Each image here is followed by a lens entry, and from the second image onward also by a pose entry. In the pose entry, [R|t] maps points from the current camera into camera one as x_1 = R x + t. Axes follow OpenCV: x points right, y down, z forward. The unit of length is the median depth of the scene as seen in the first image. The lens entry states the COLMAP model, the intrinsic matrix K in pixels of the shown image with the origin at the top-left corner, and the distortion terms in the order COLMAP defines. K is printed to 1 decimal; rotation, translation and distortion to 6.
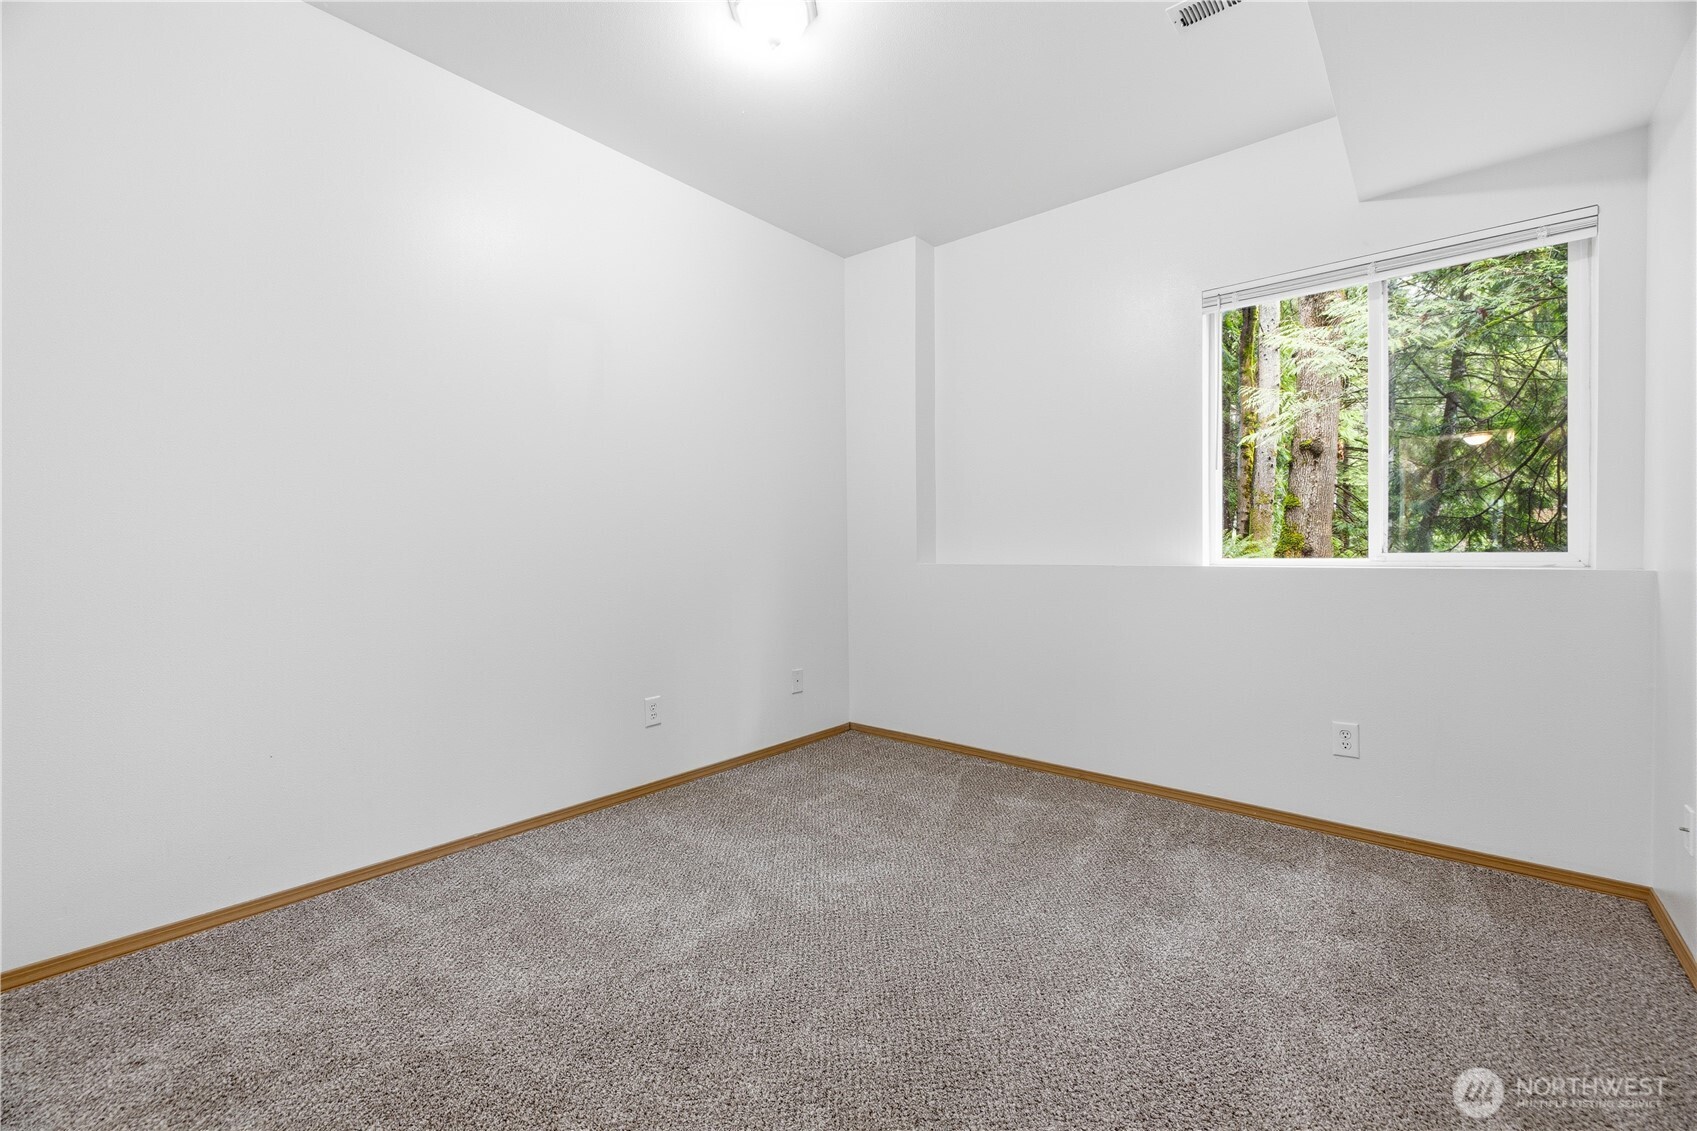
lens RADIAL K [[706.2, 0, 850.7], [0, 706.2, 558.2], [0, 0, 1]] dist [-0.004751, 0.000923]
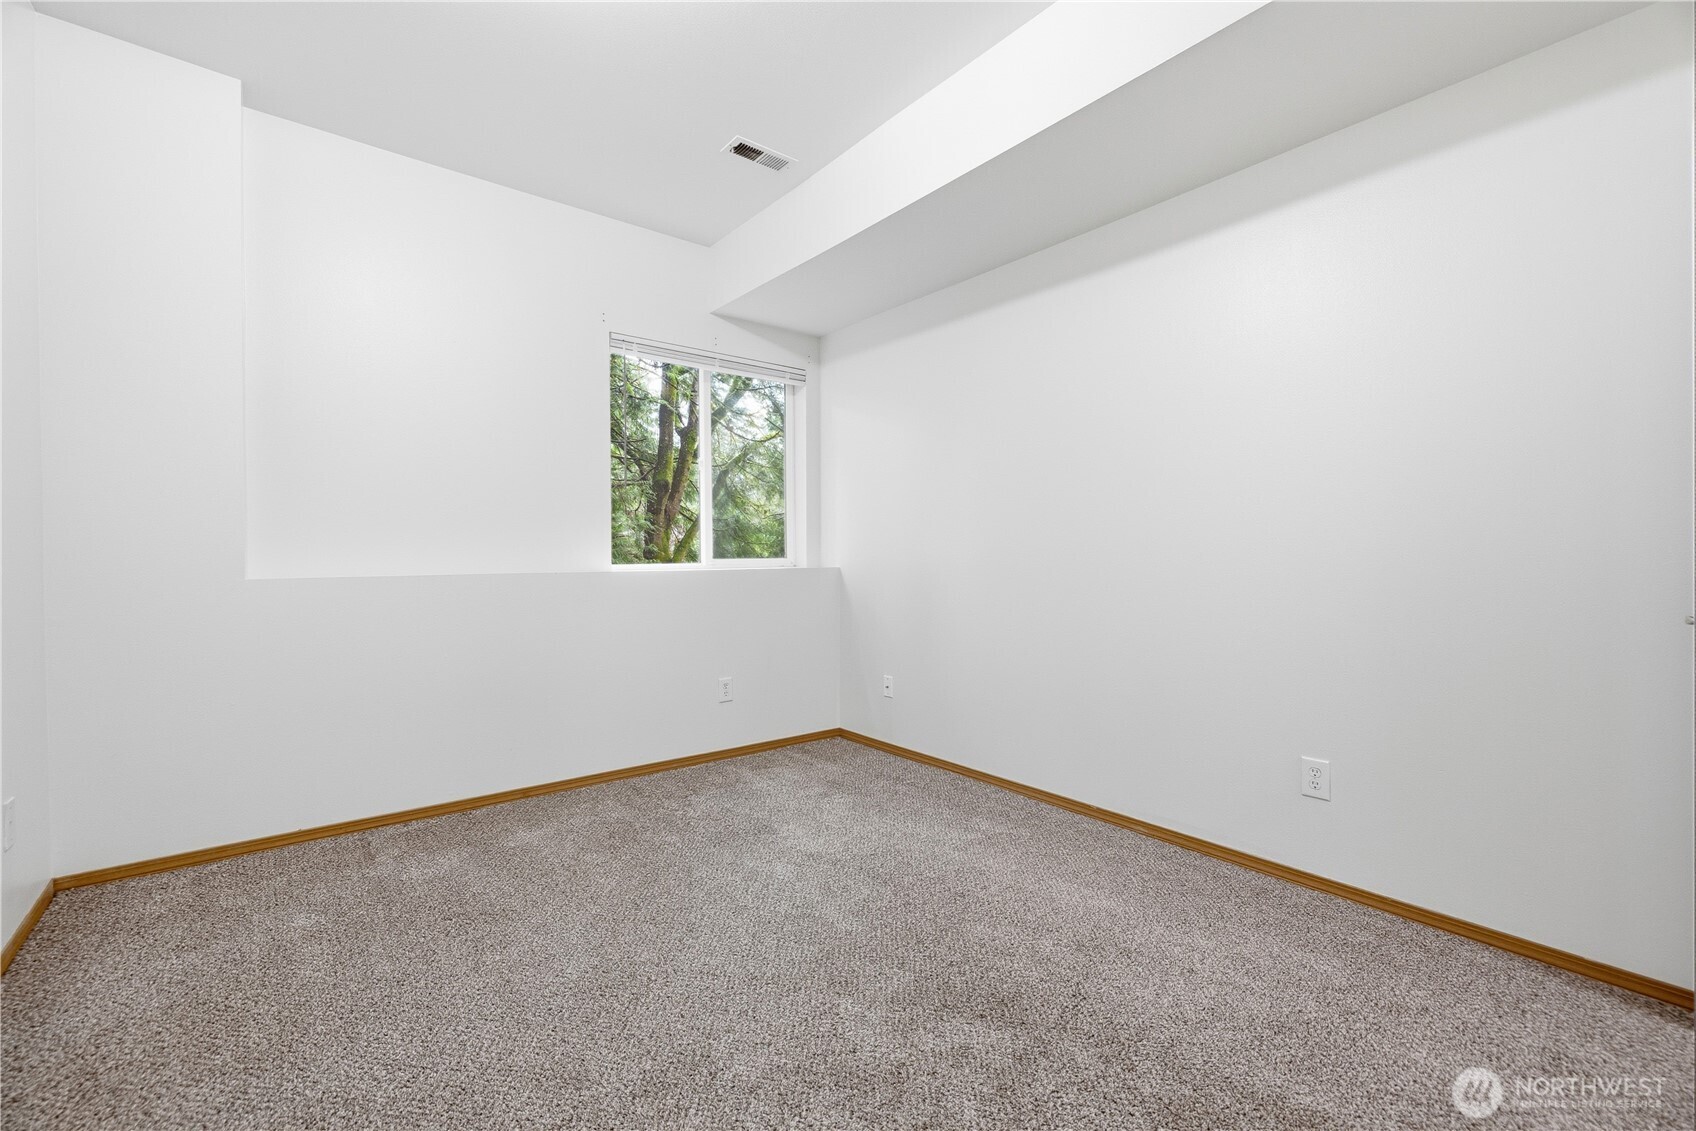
lens RADIAL K [[705.8, 0, 850.2], [0, 705.8, 558.3], [0, 0, 1]] dist [-0.004751, 0.000923]
pose [[0.185690, -0.001803, 0.982607, -0.649226], [0.012098, 0.999927, -0.000452, -0.006143], [-0.982534, 0.011972, 0.185698, 0.476654]]
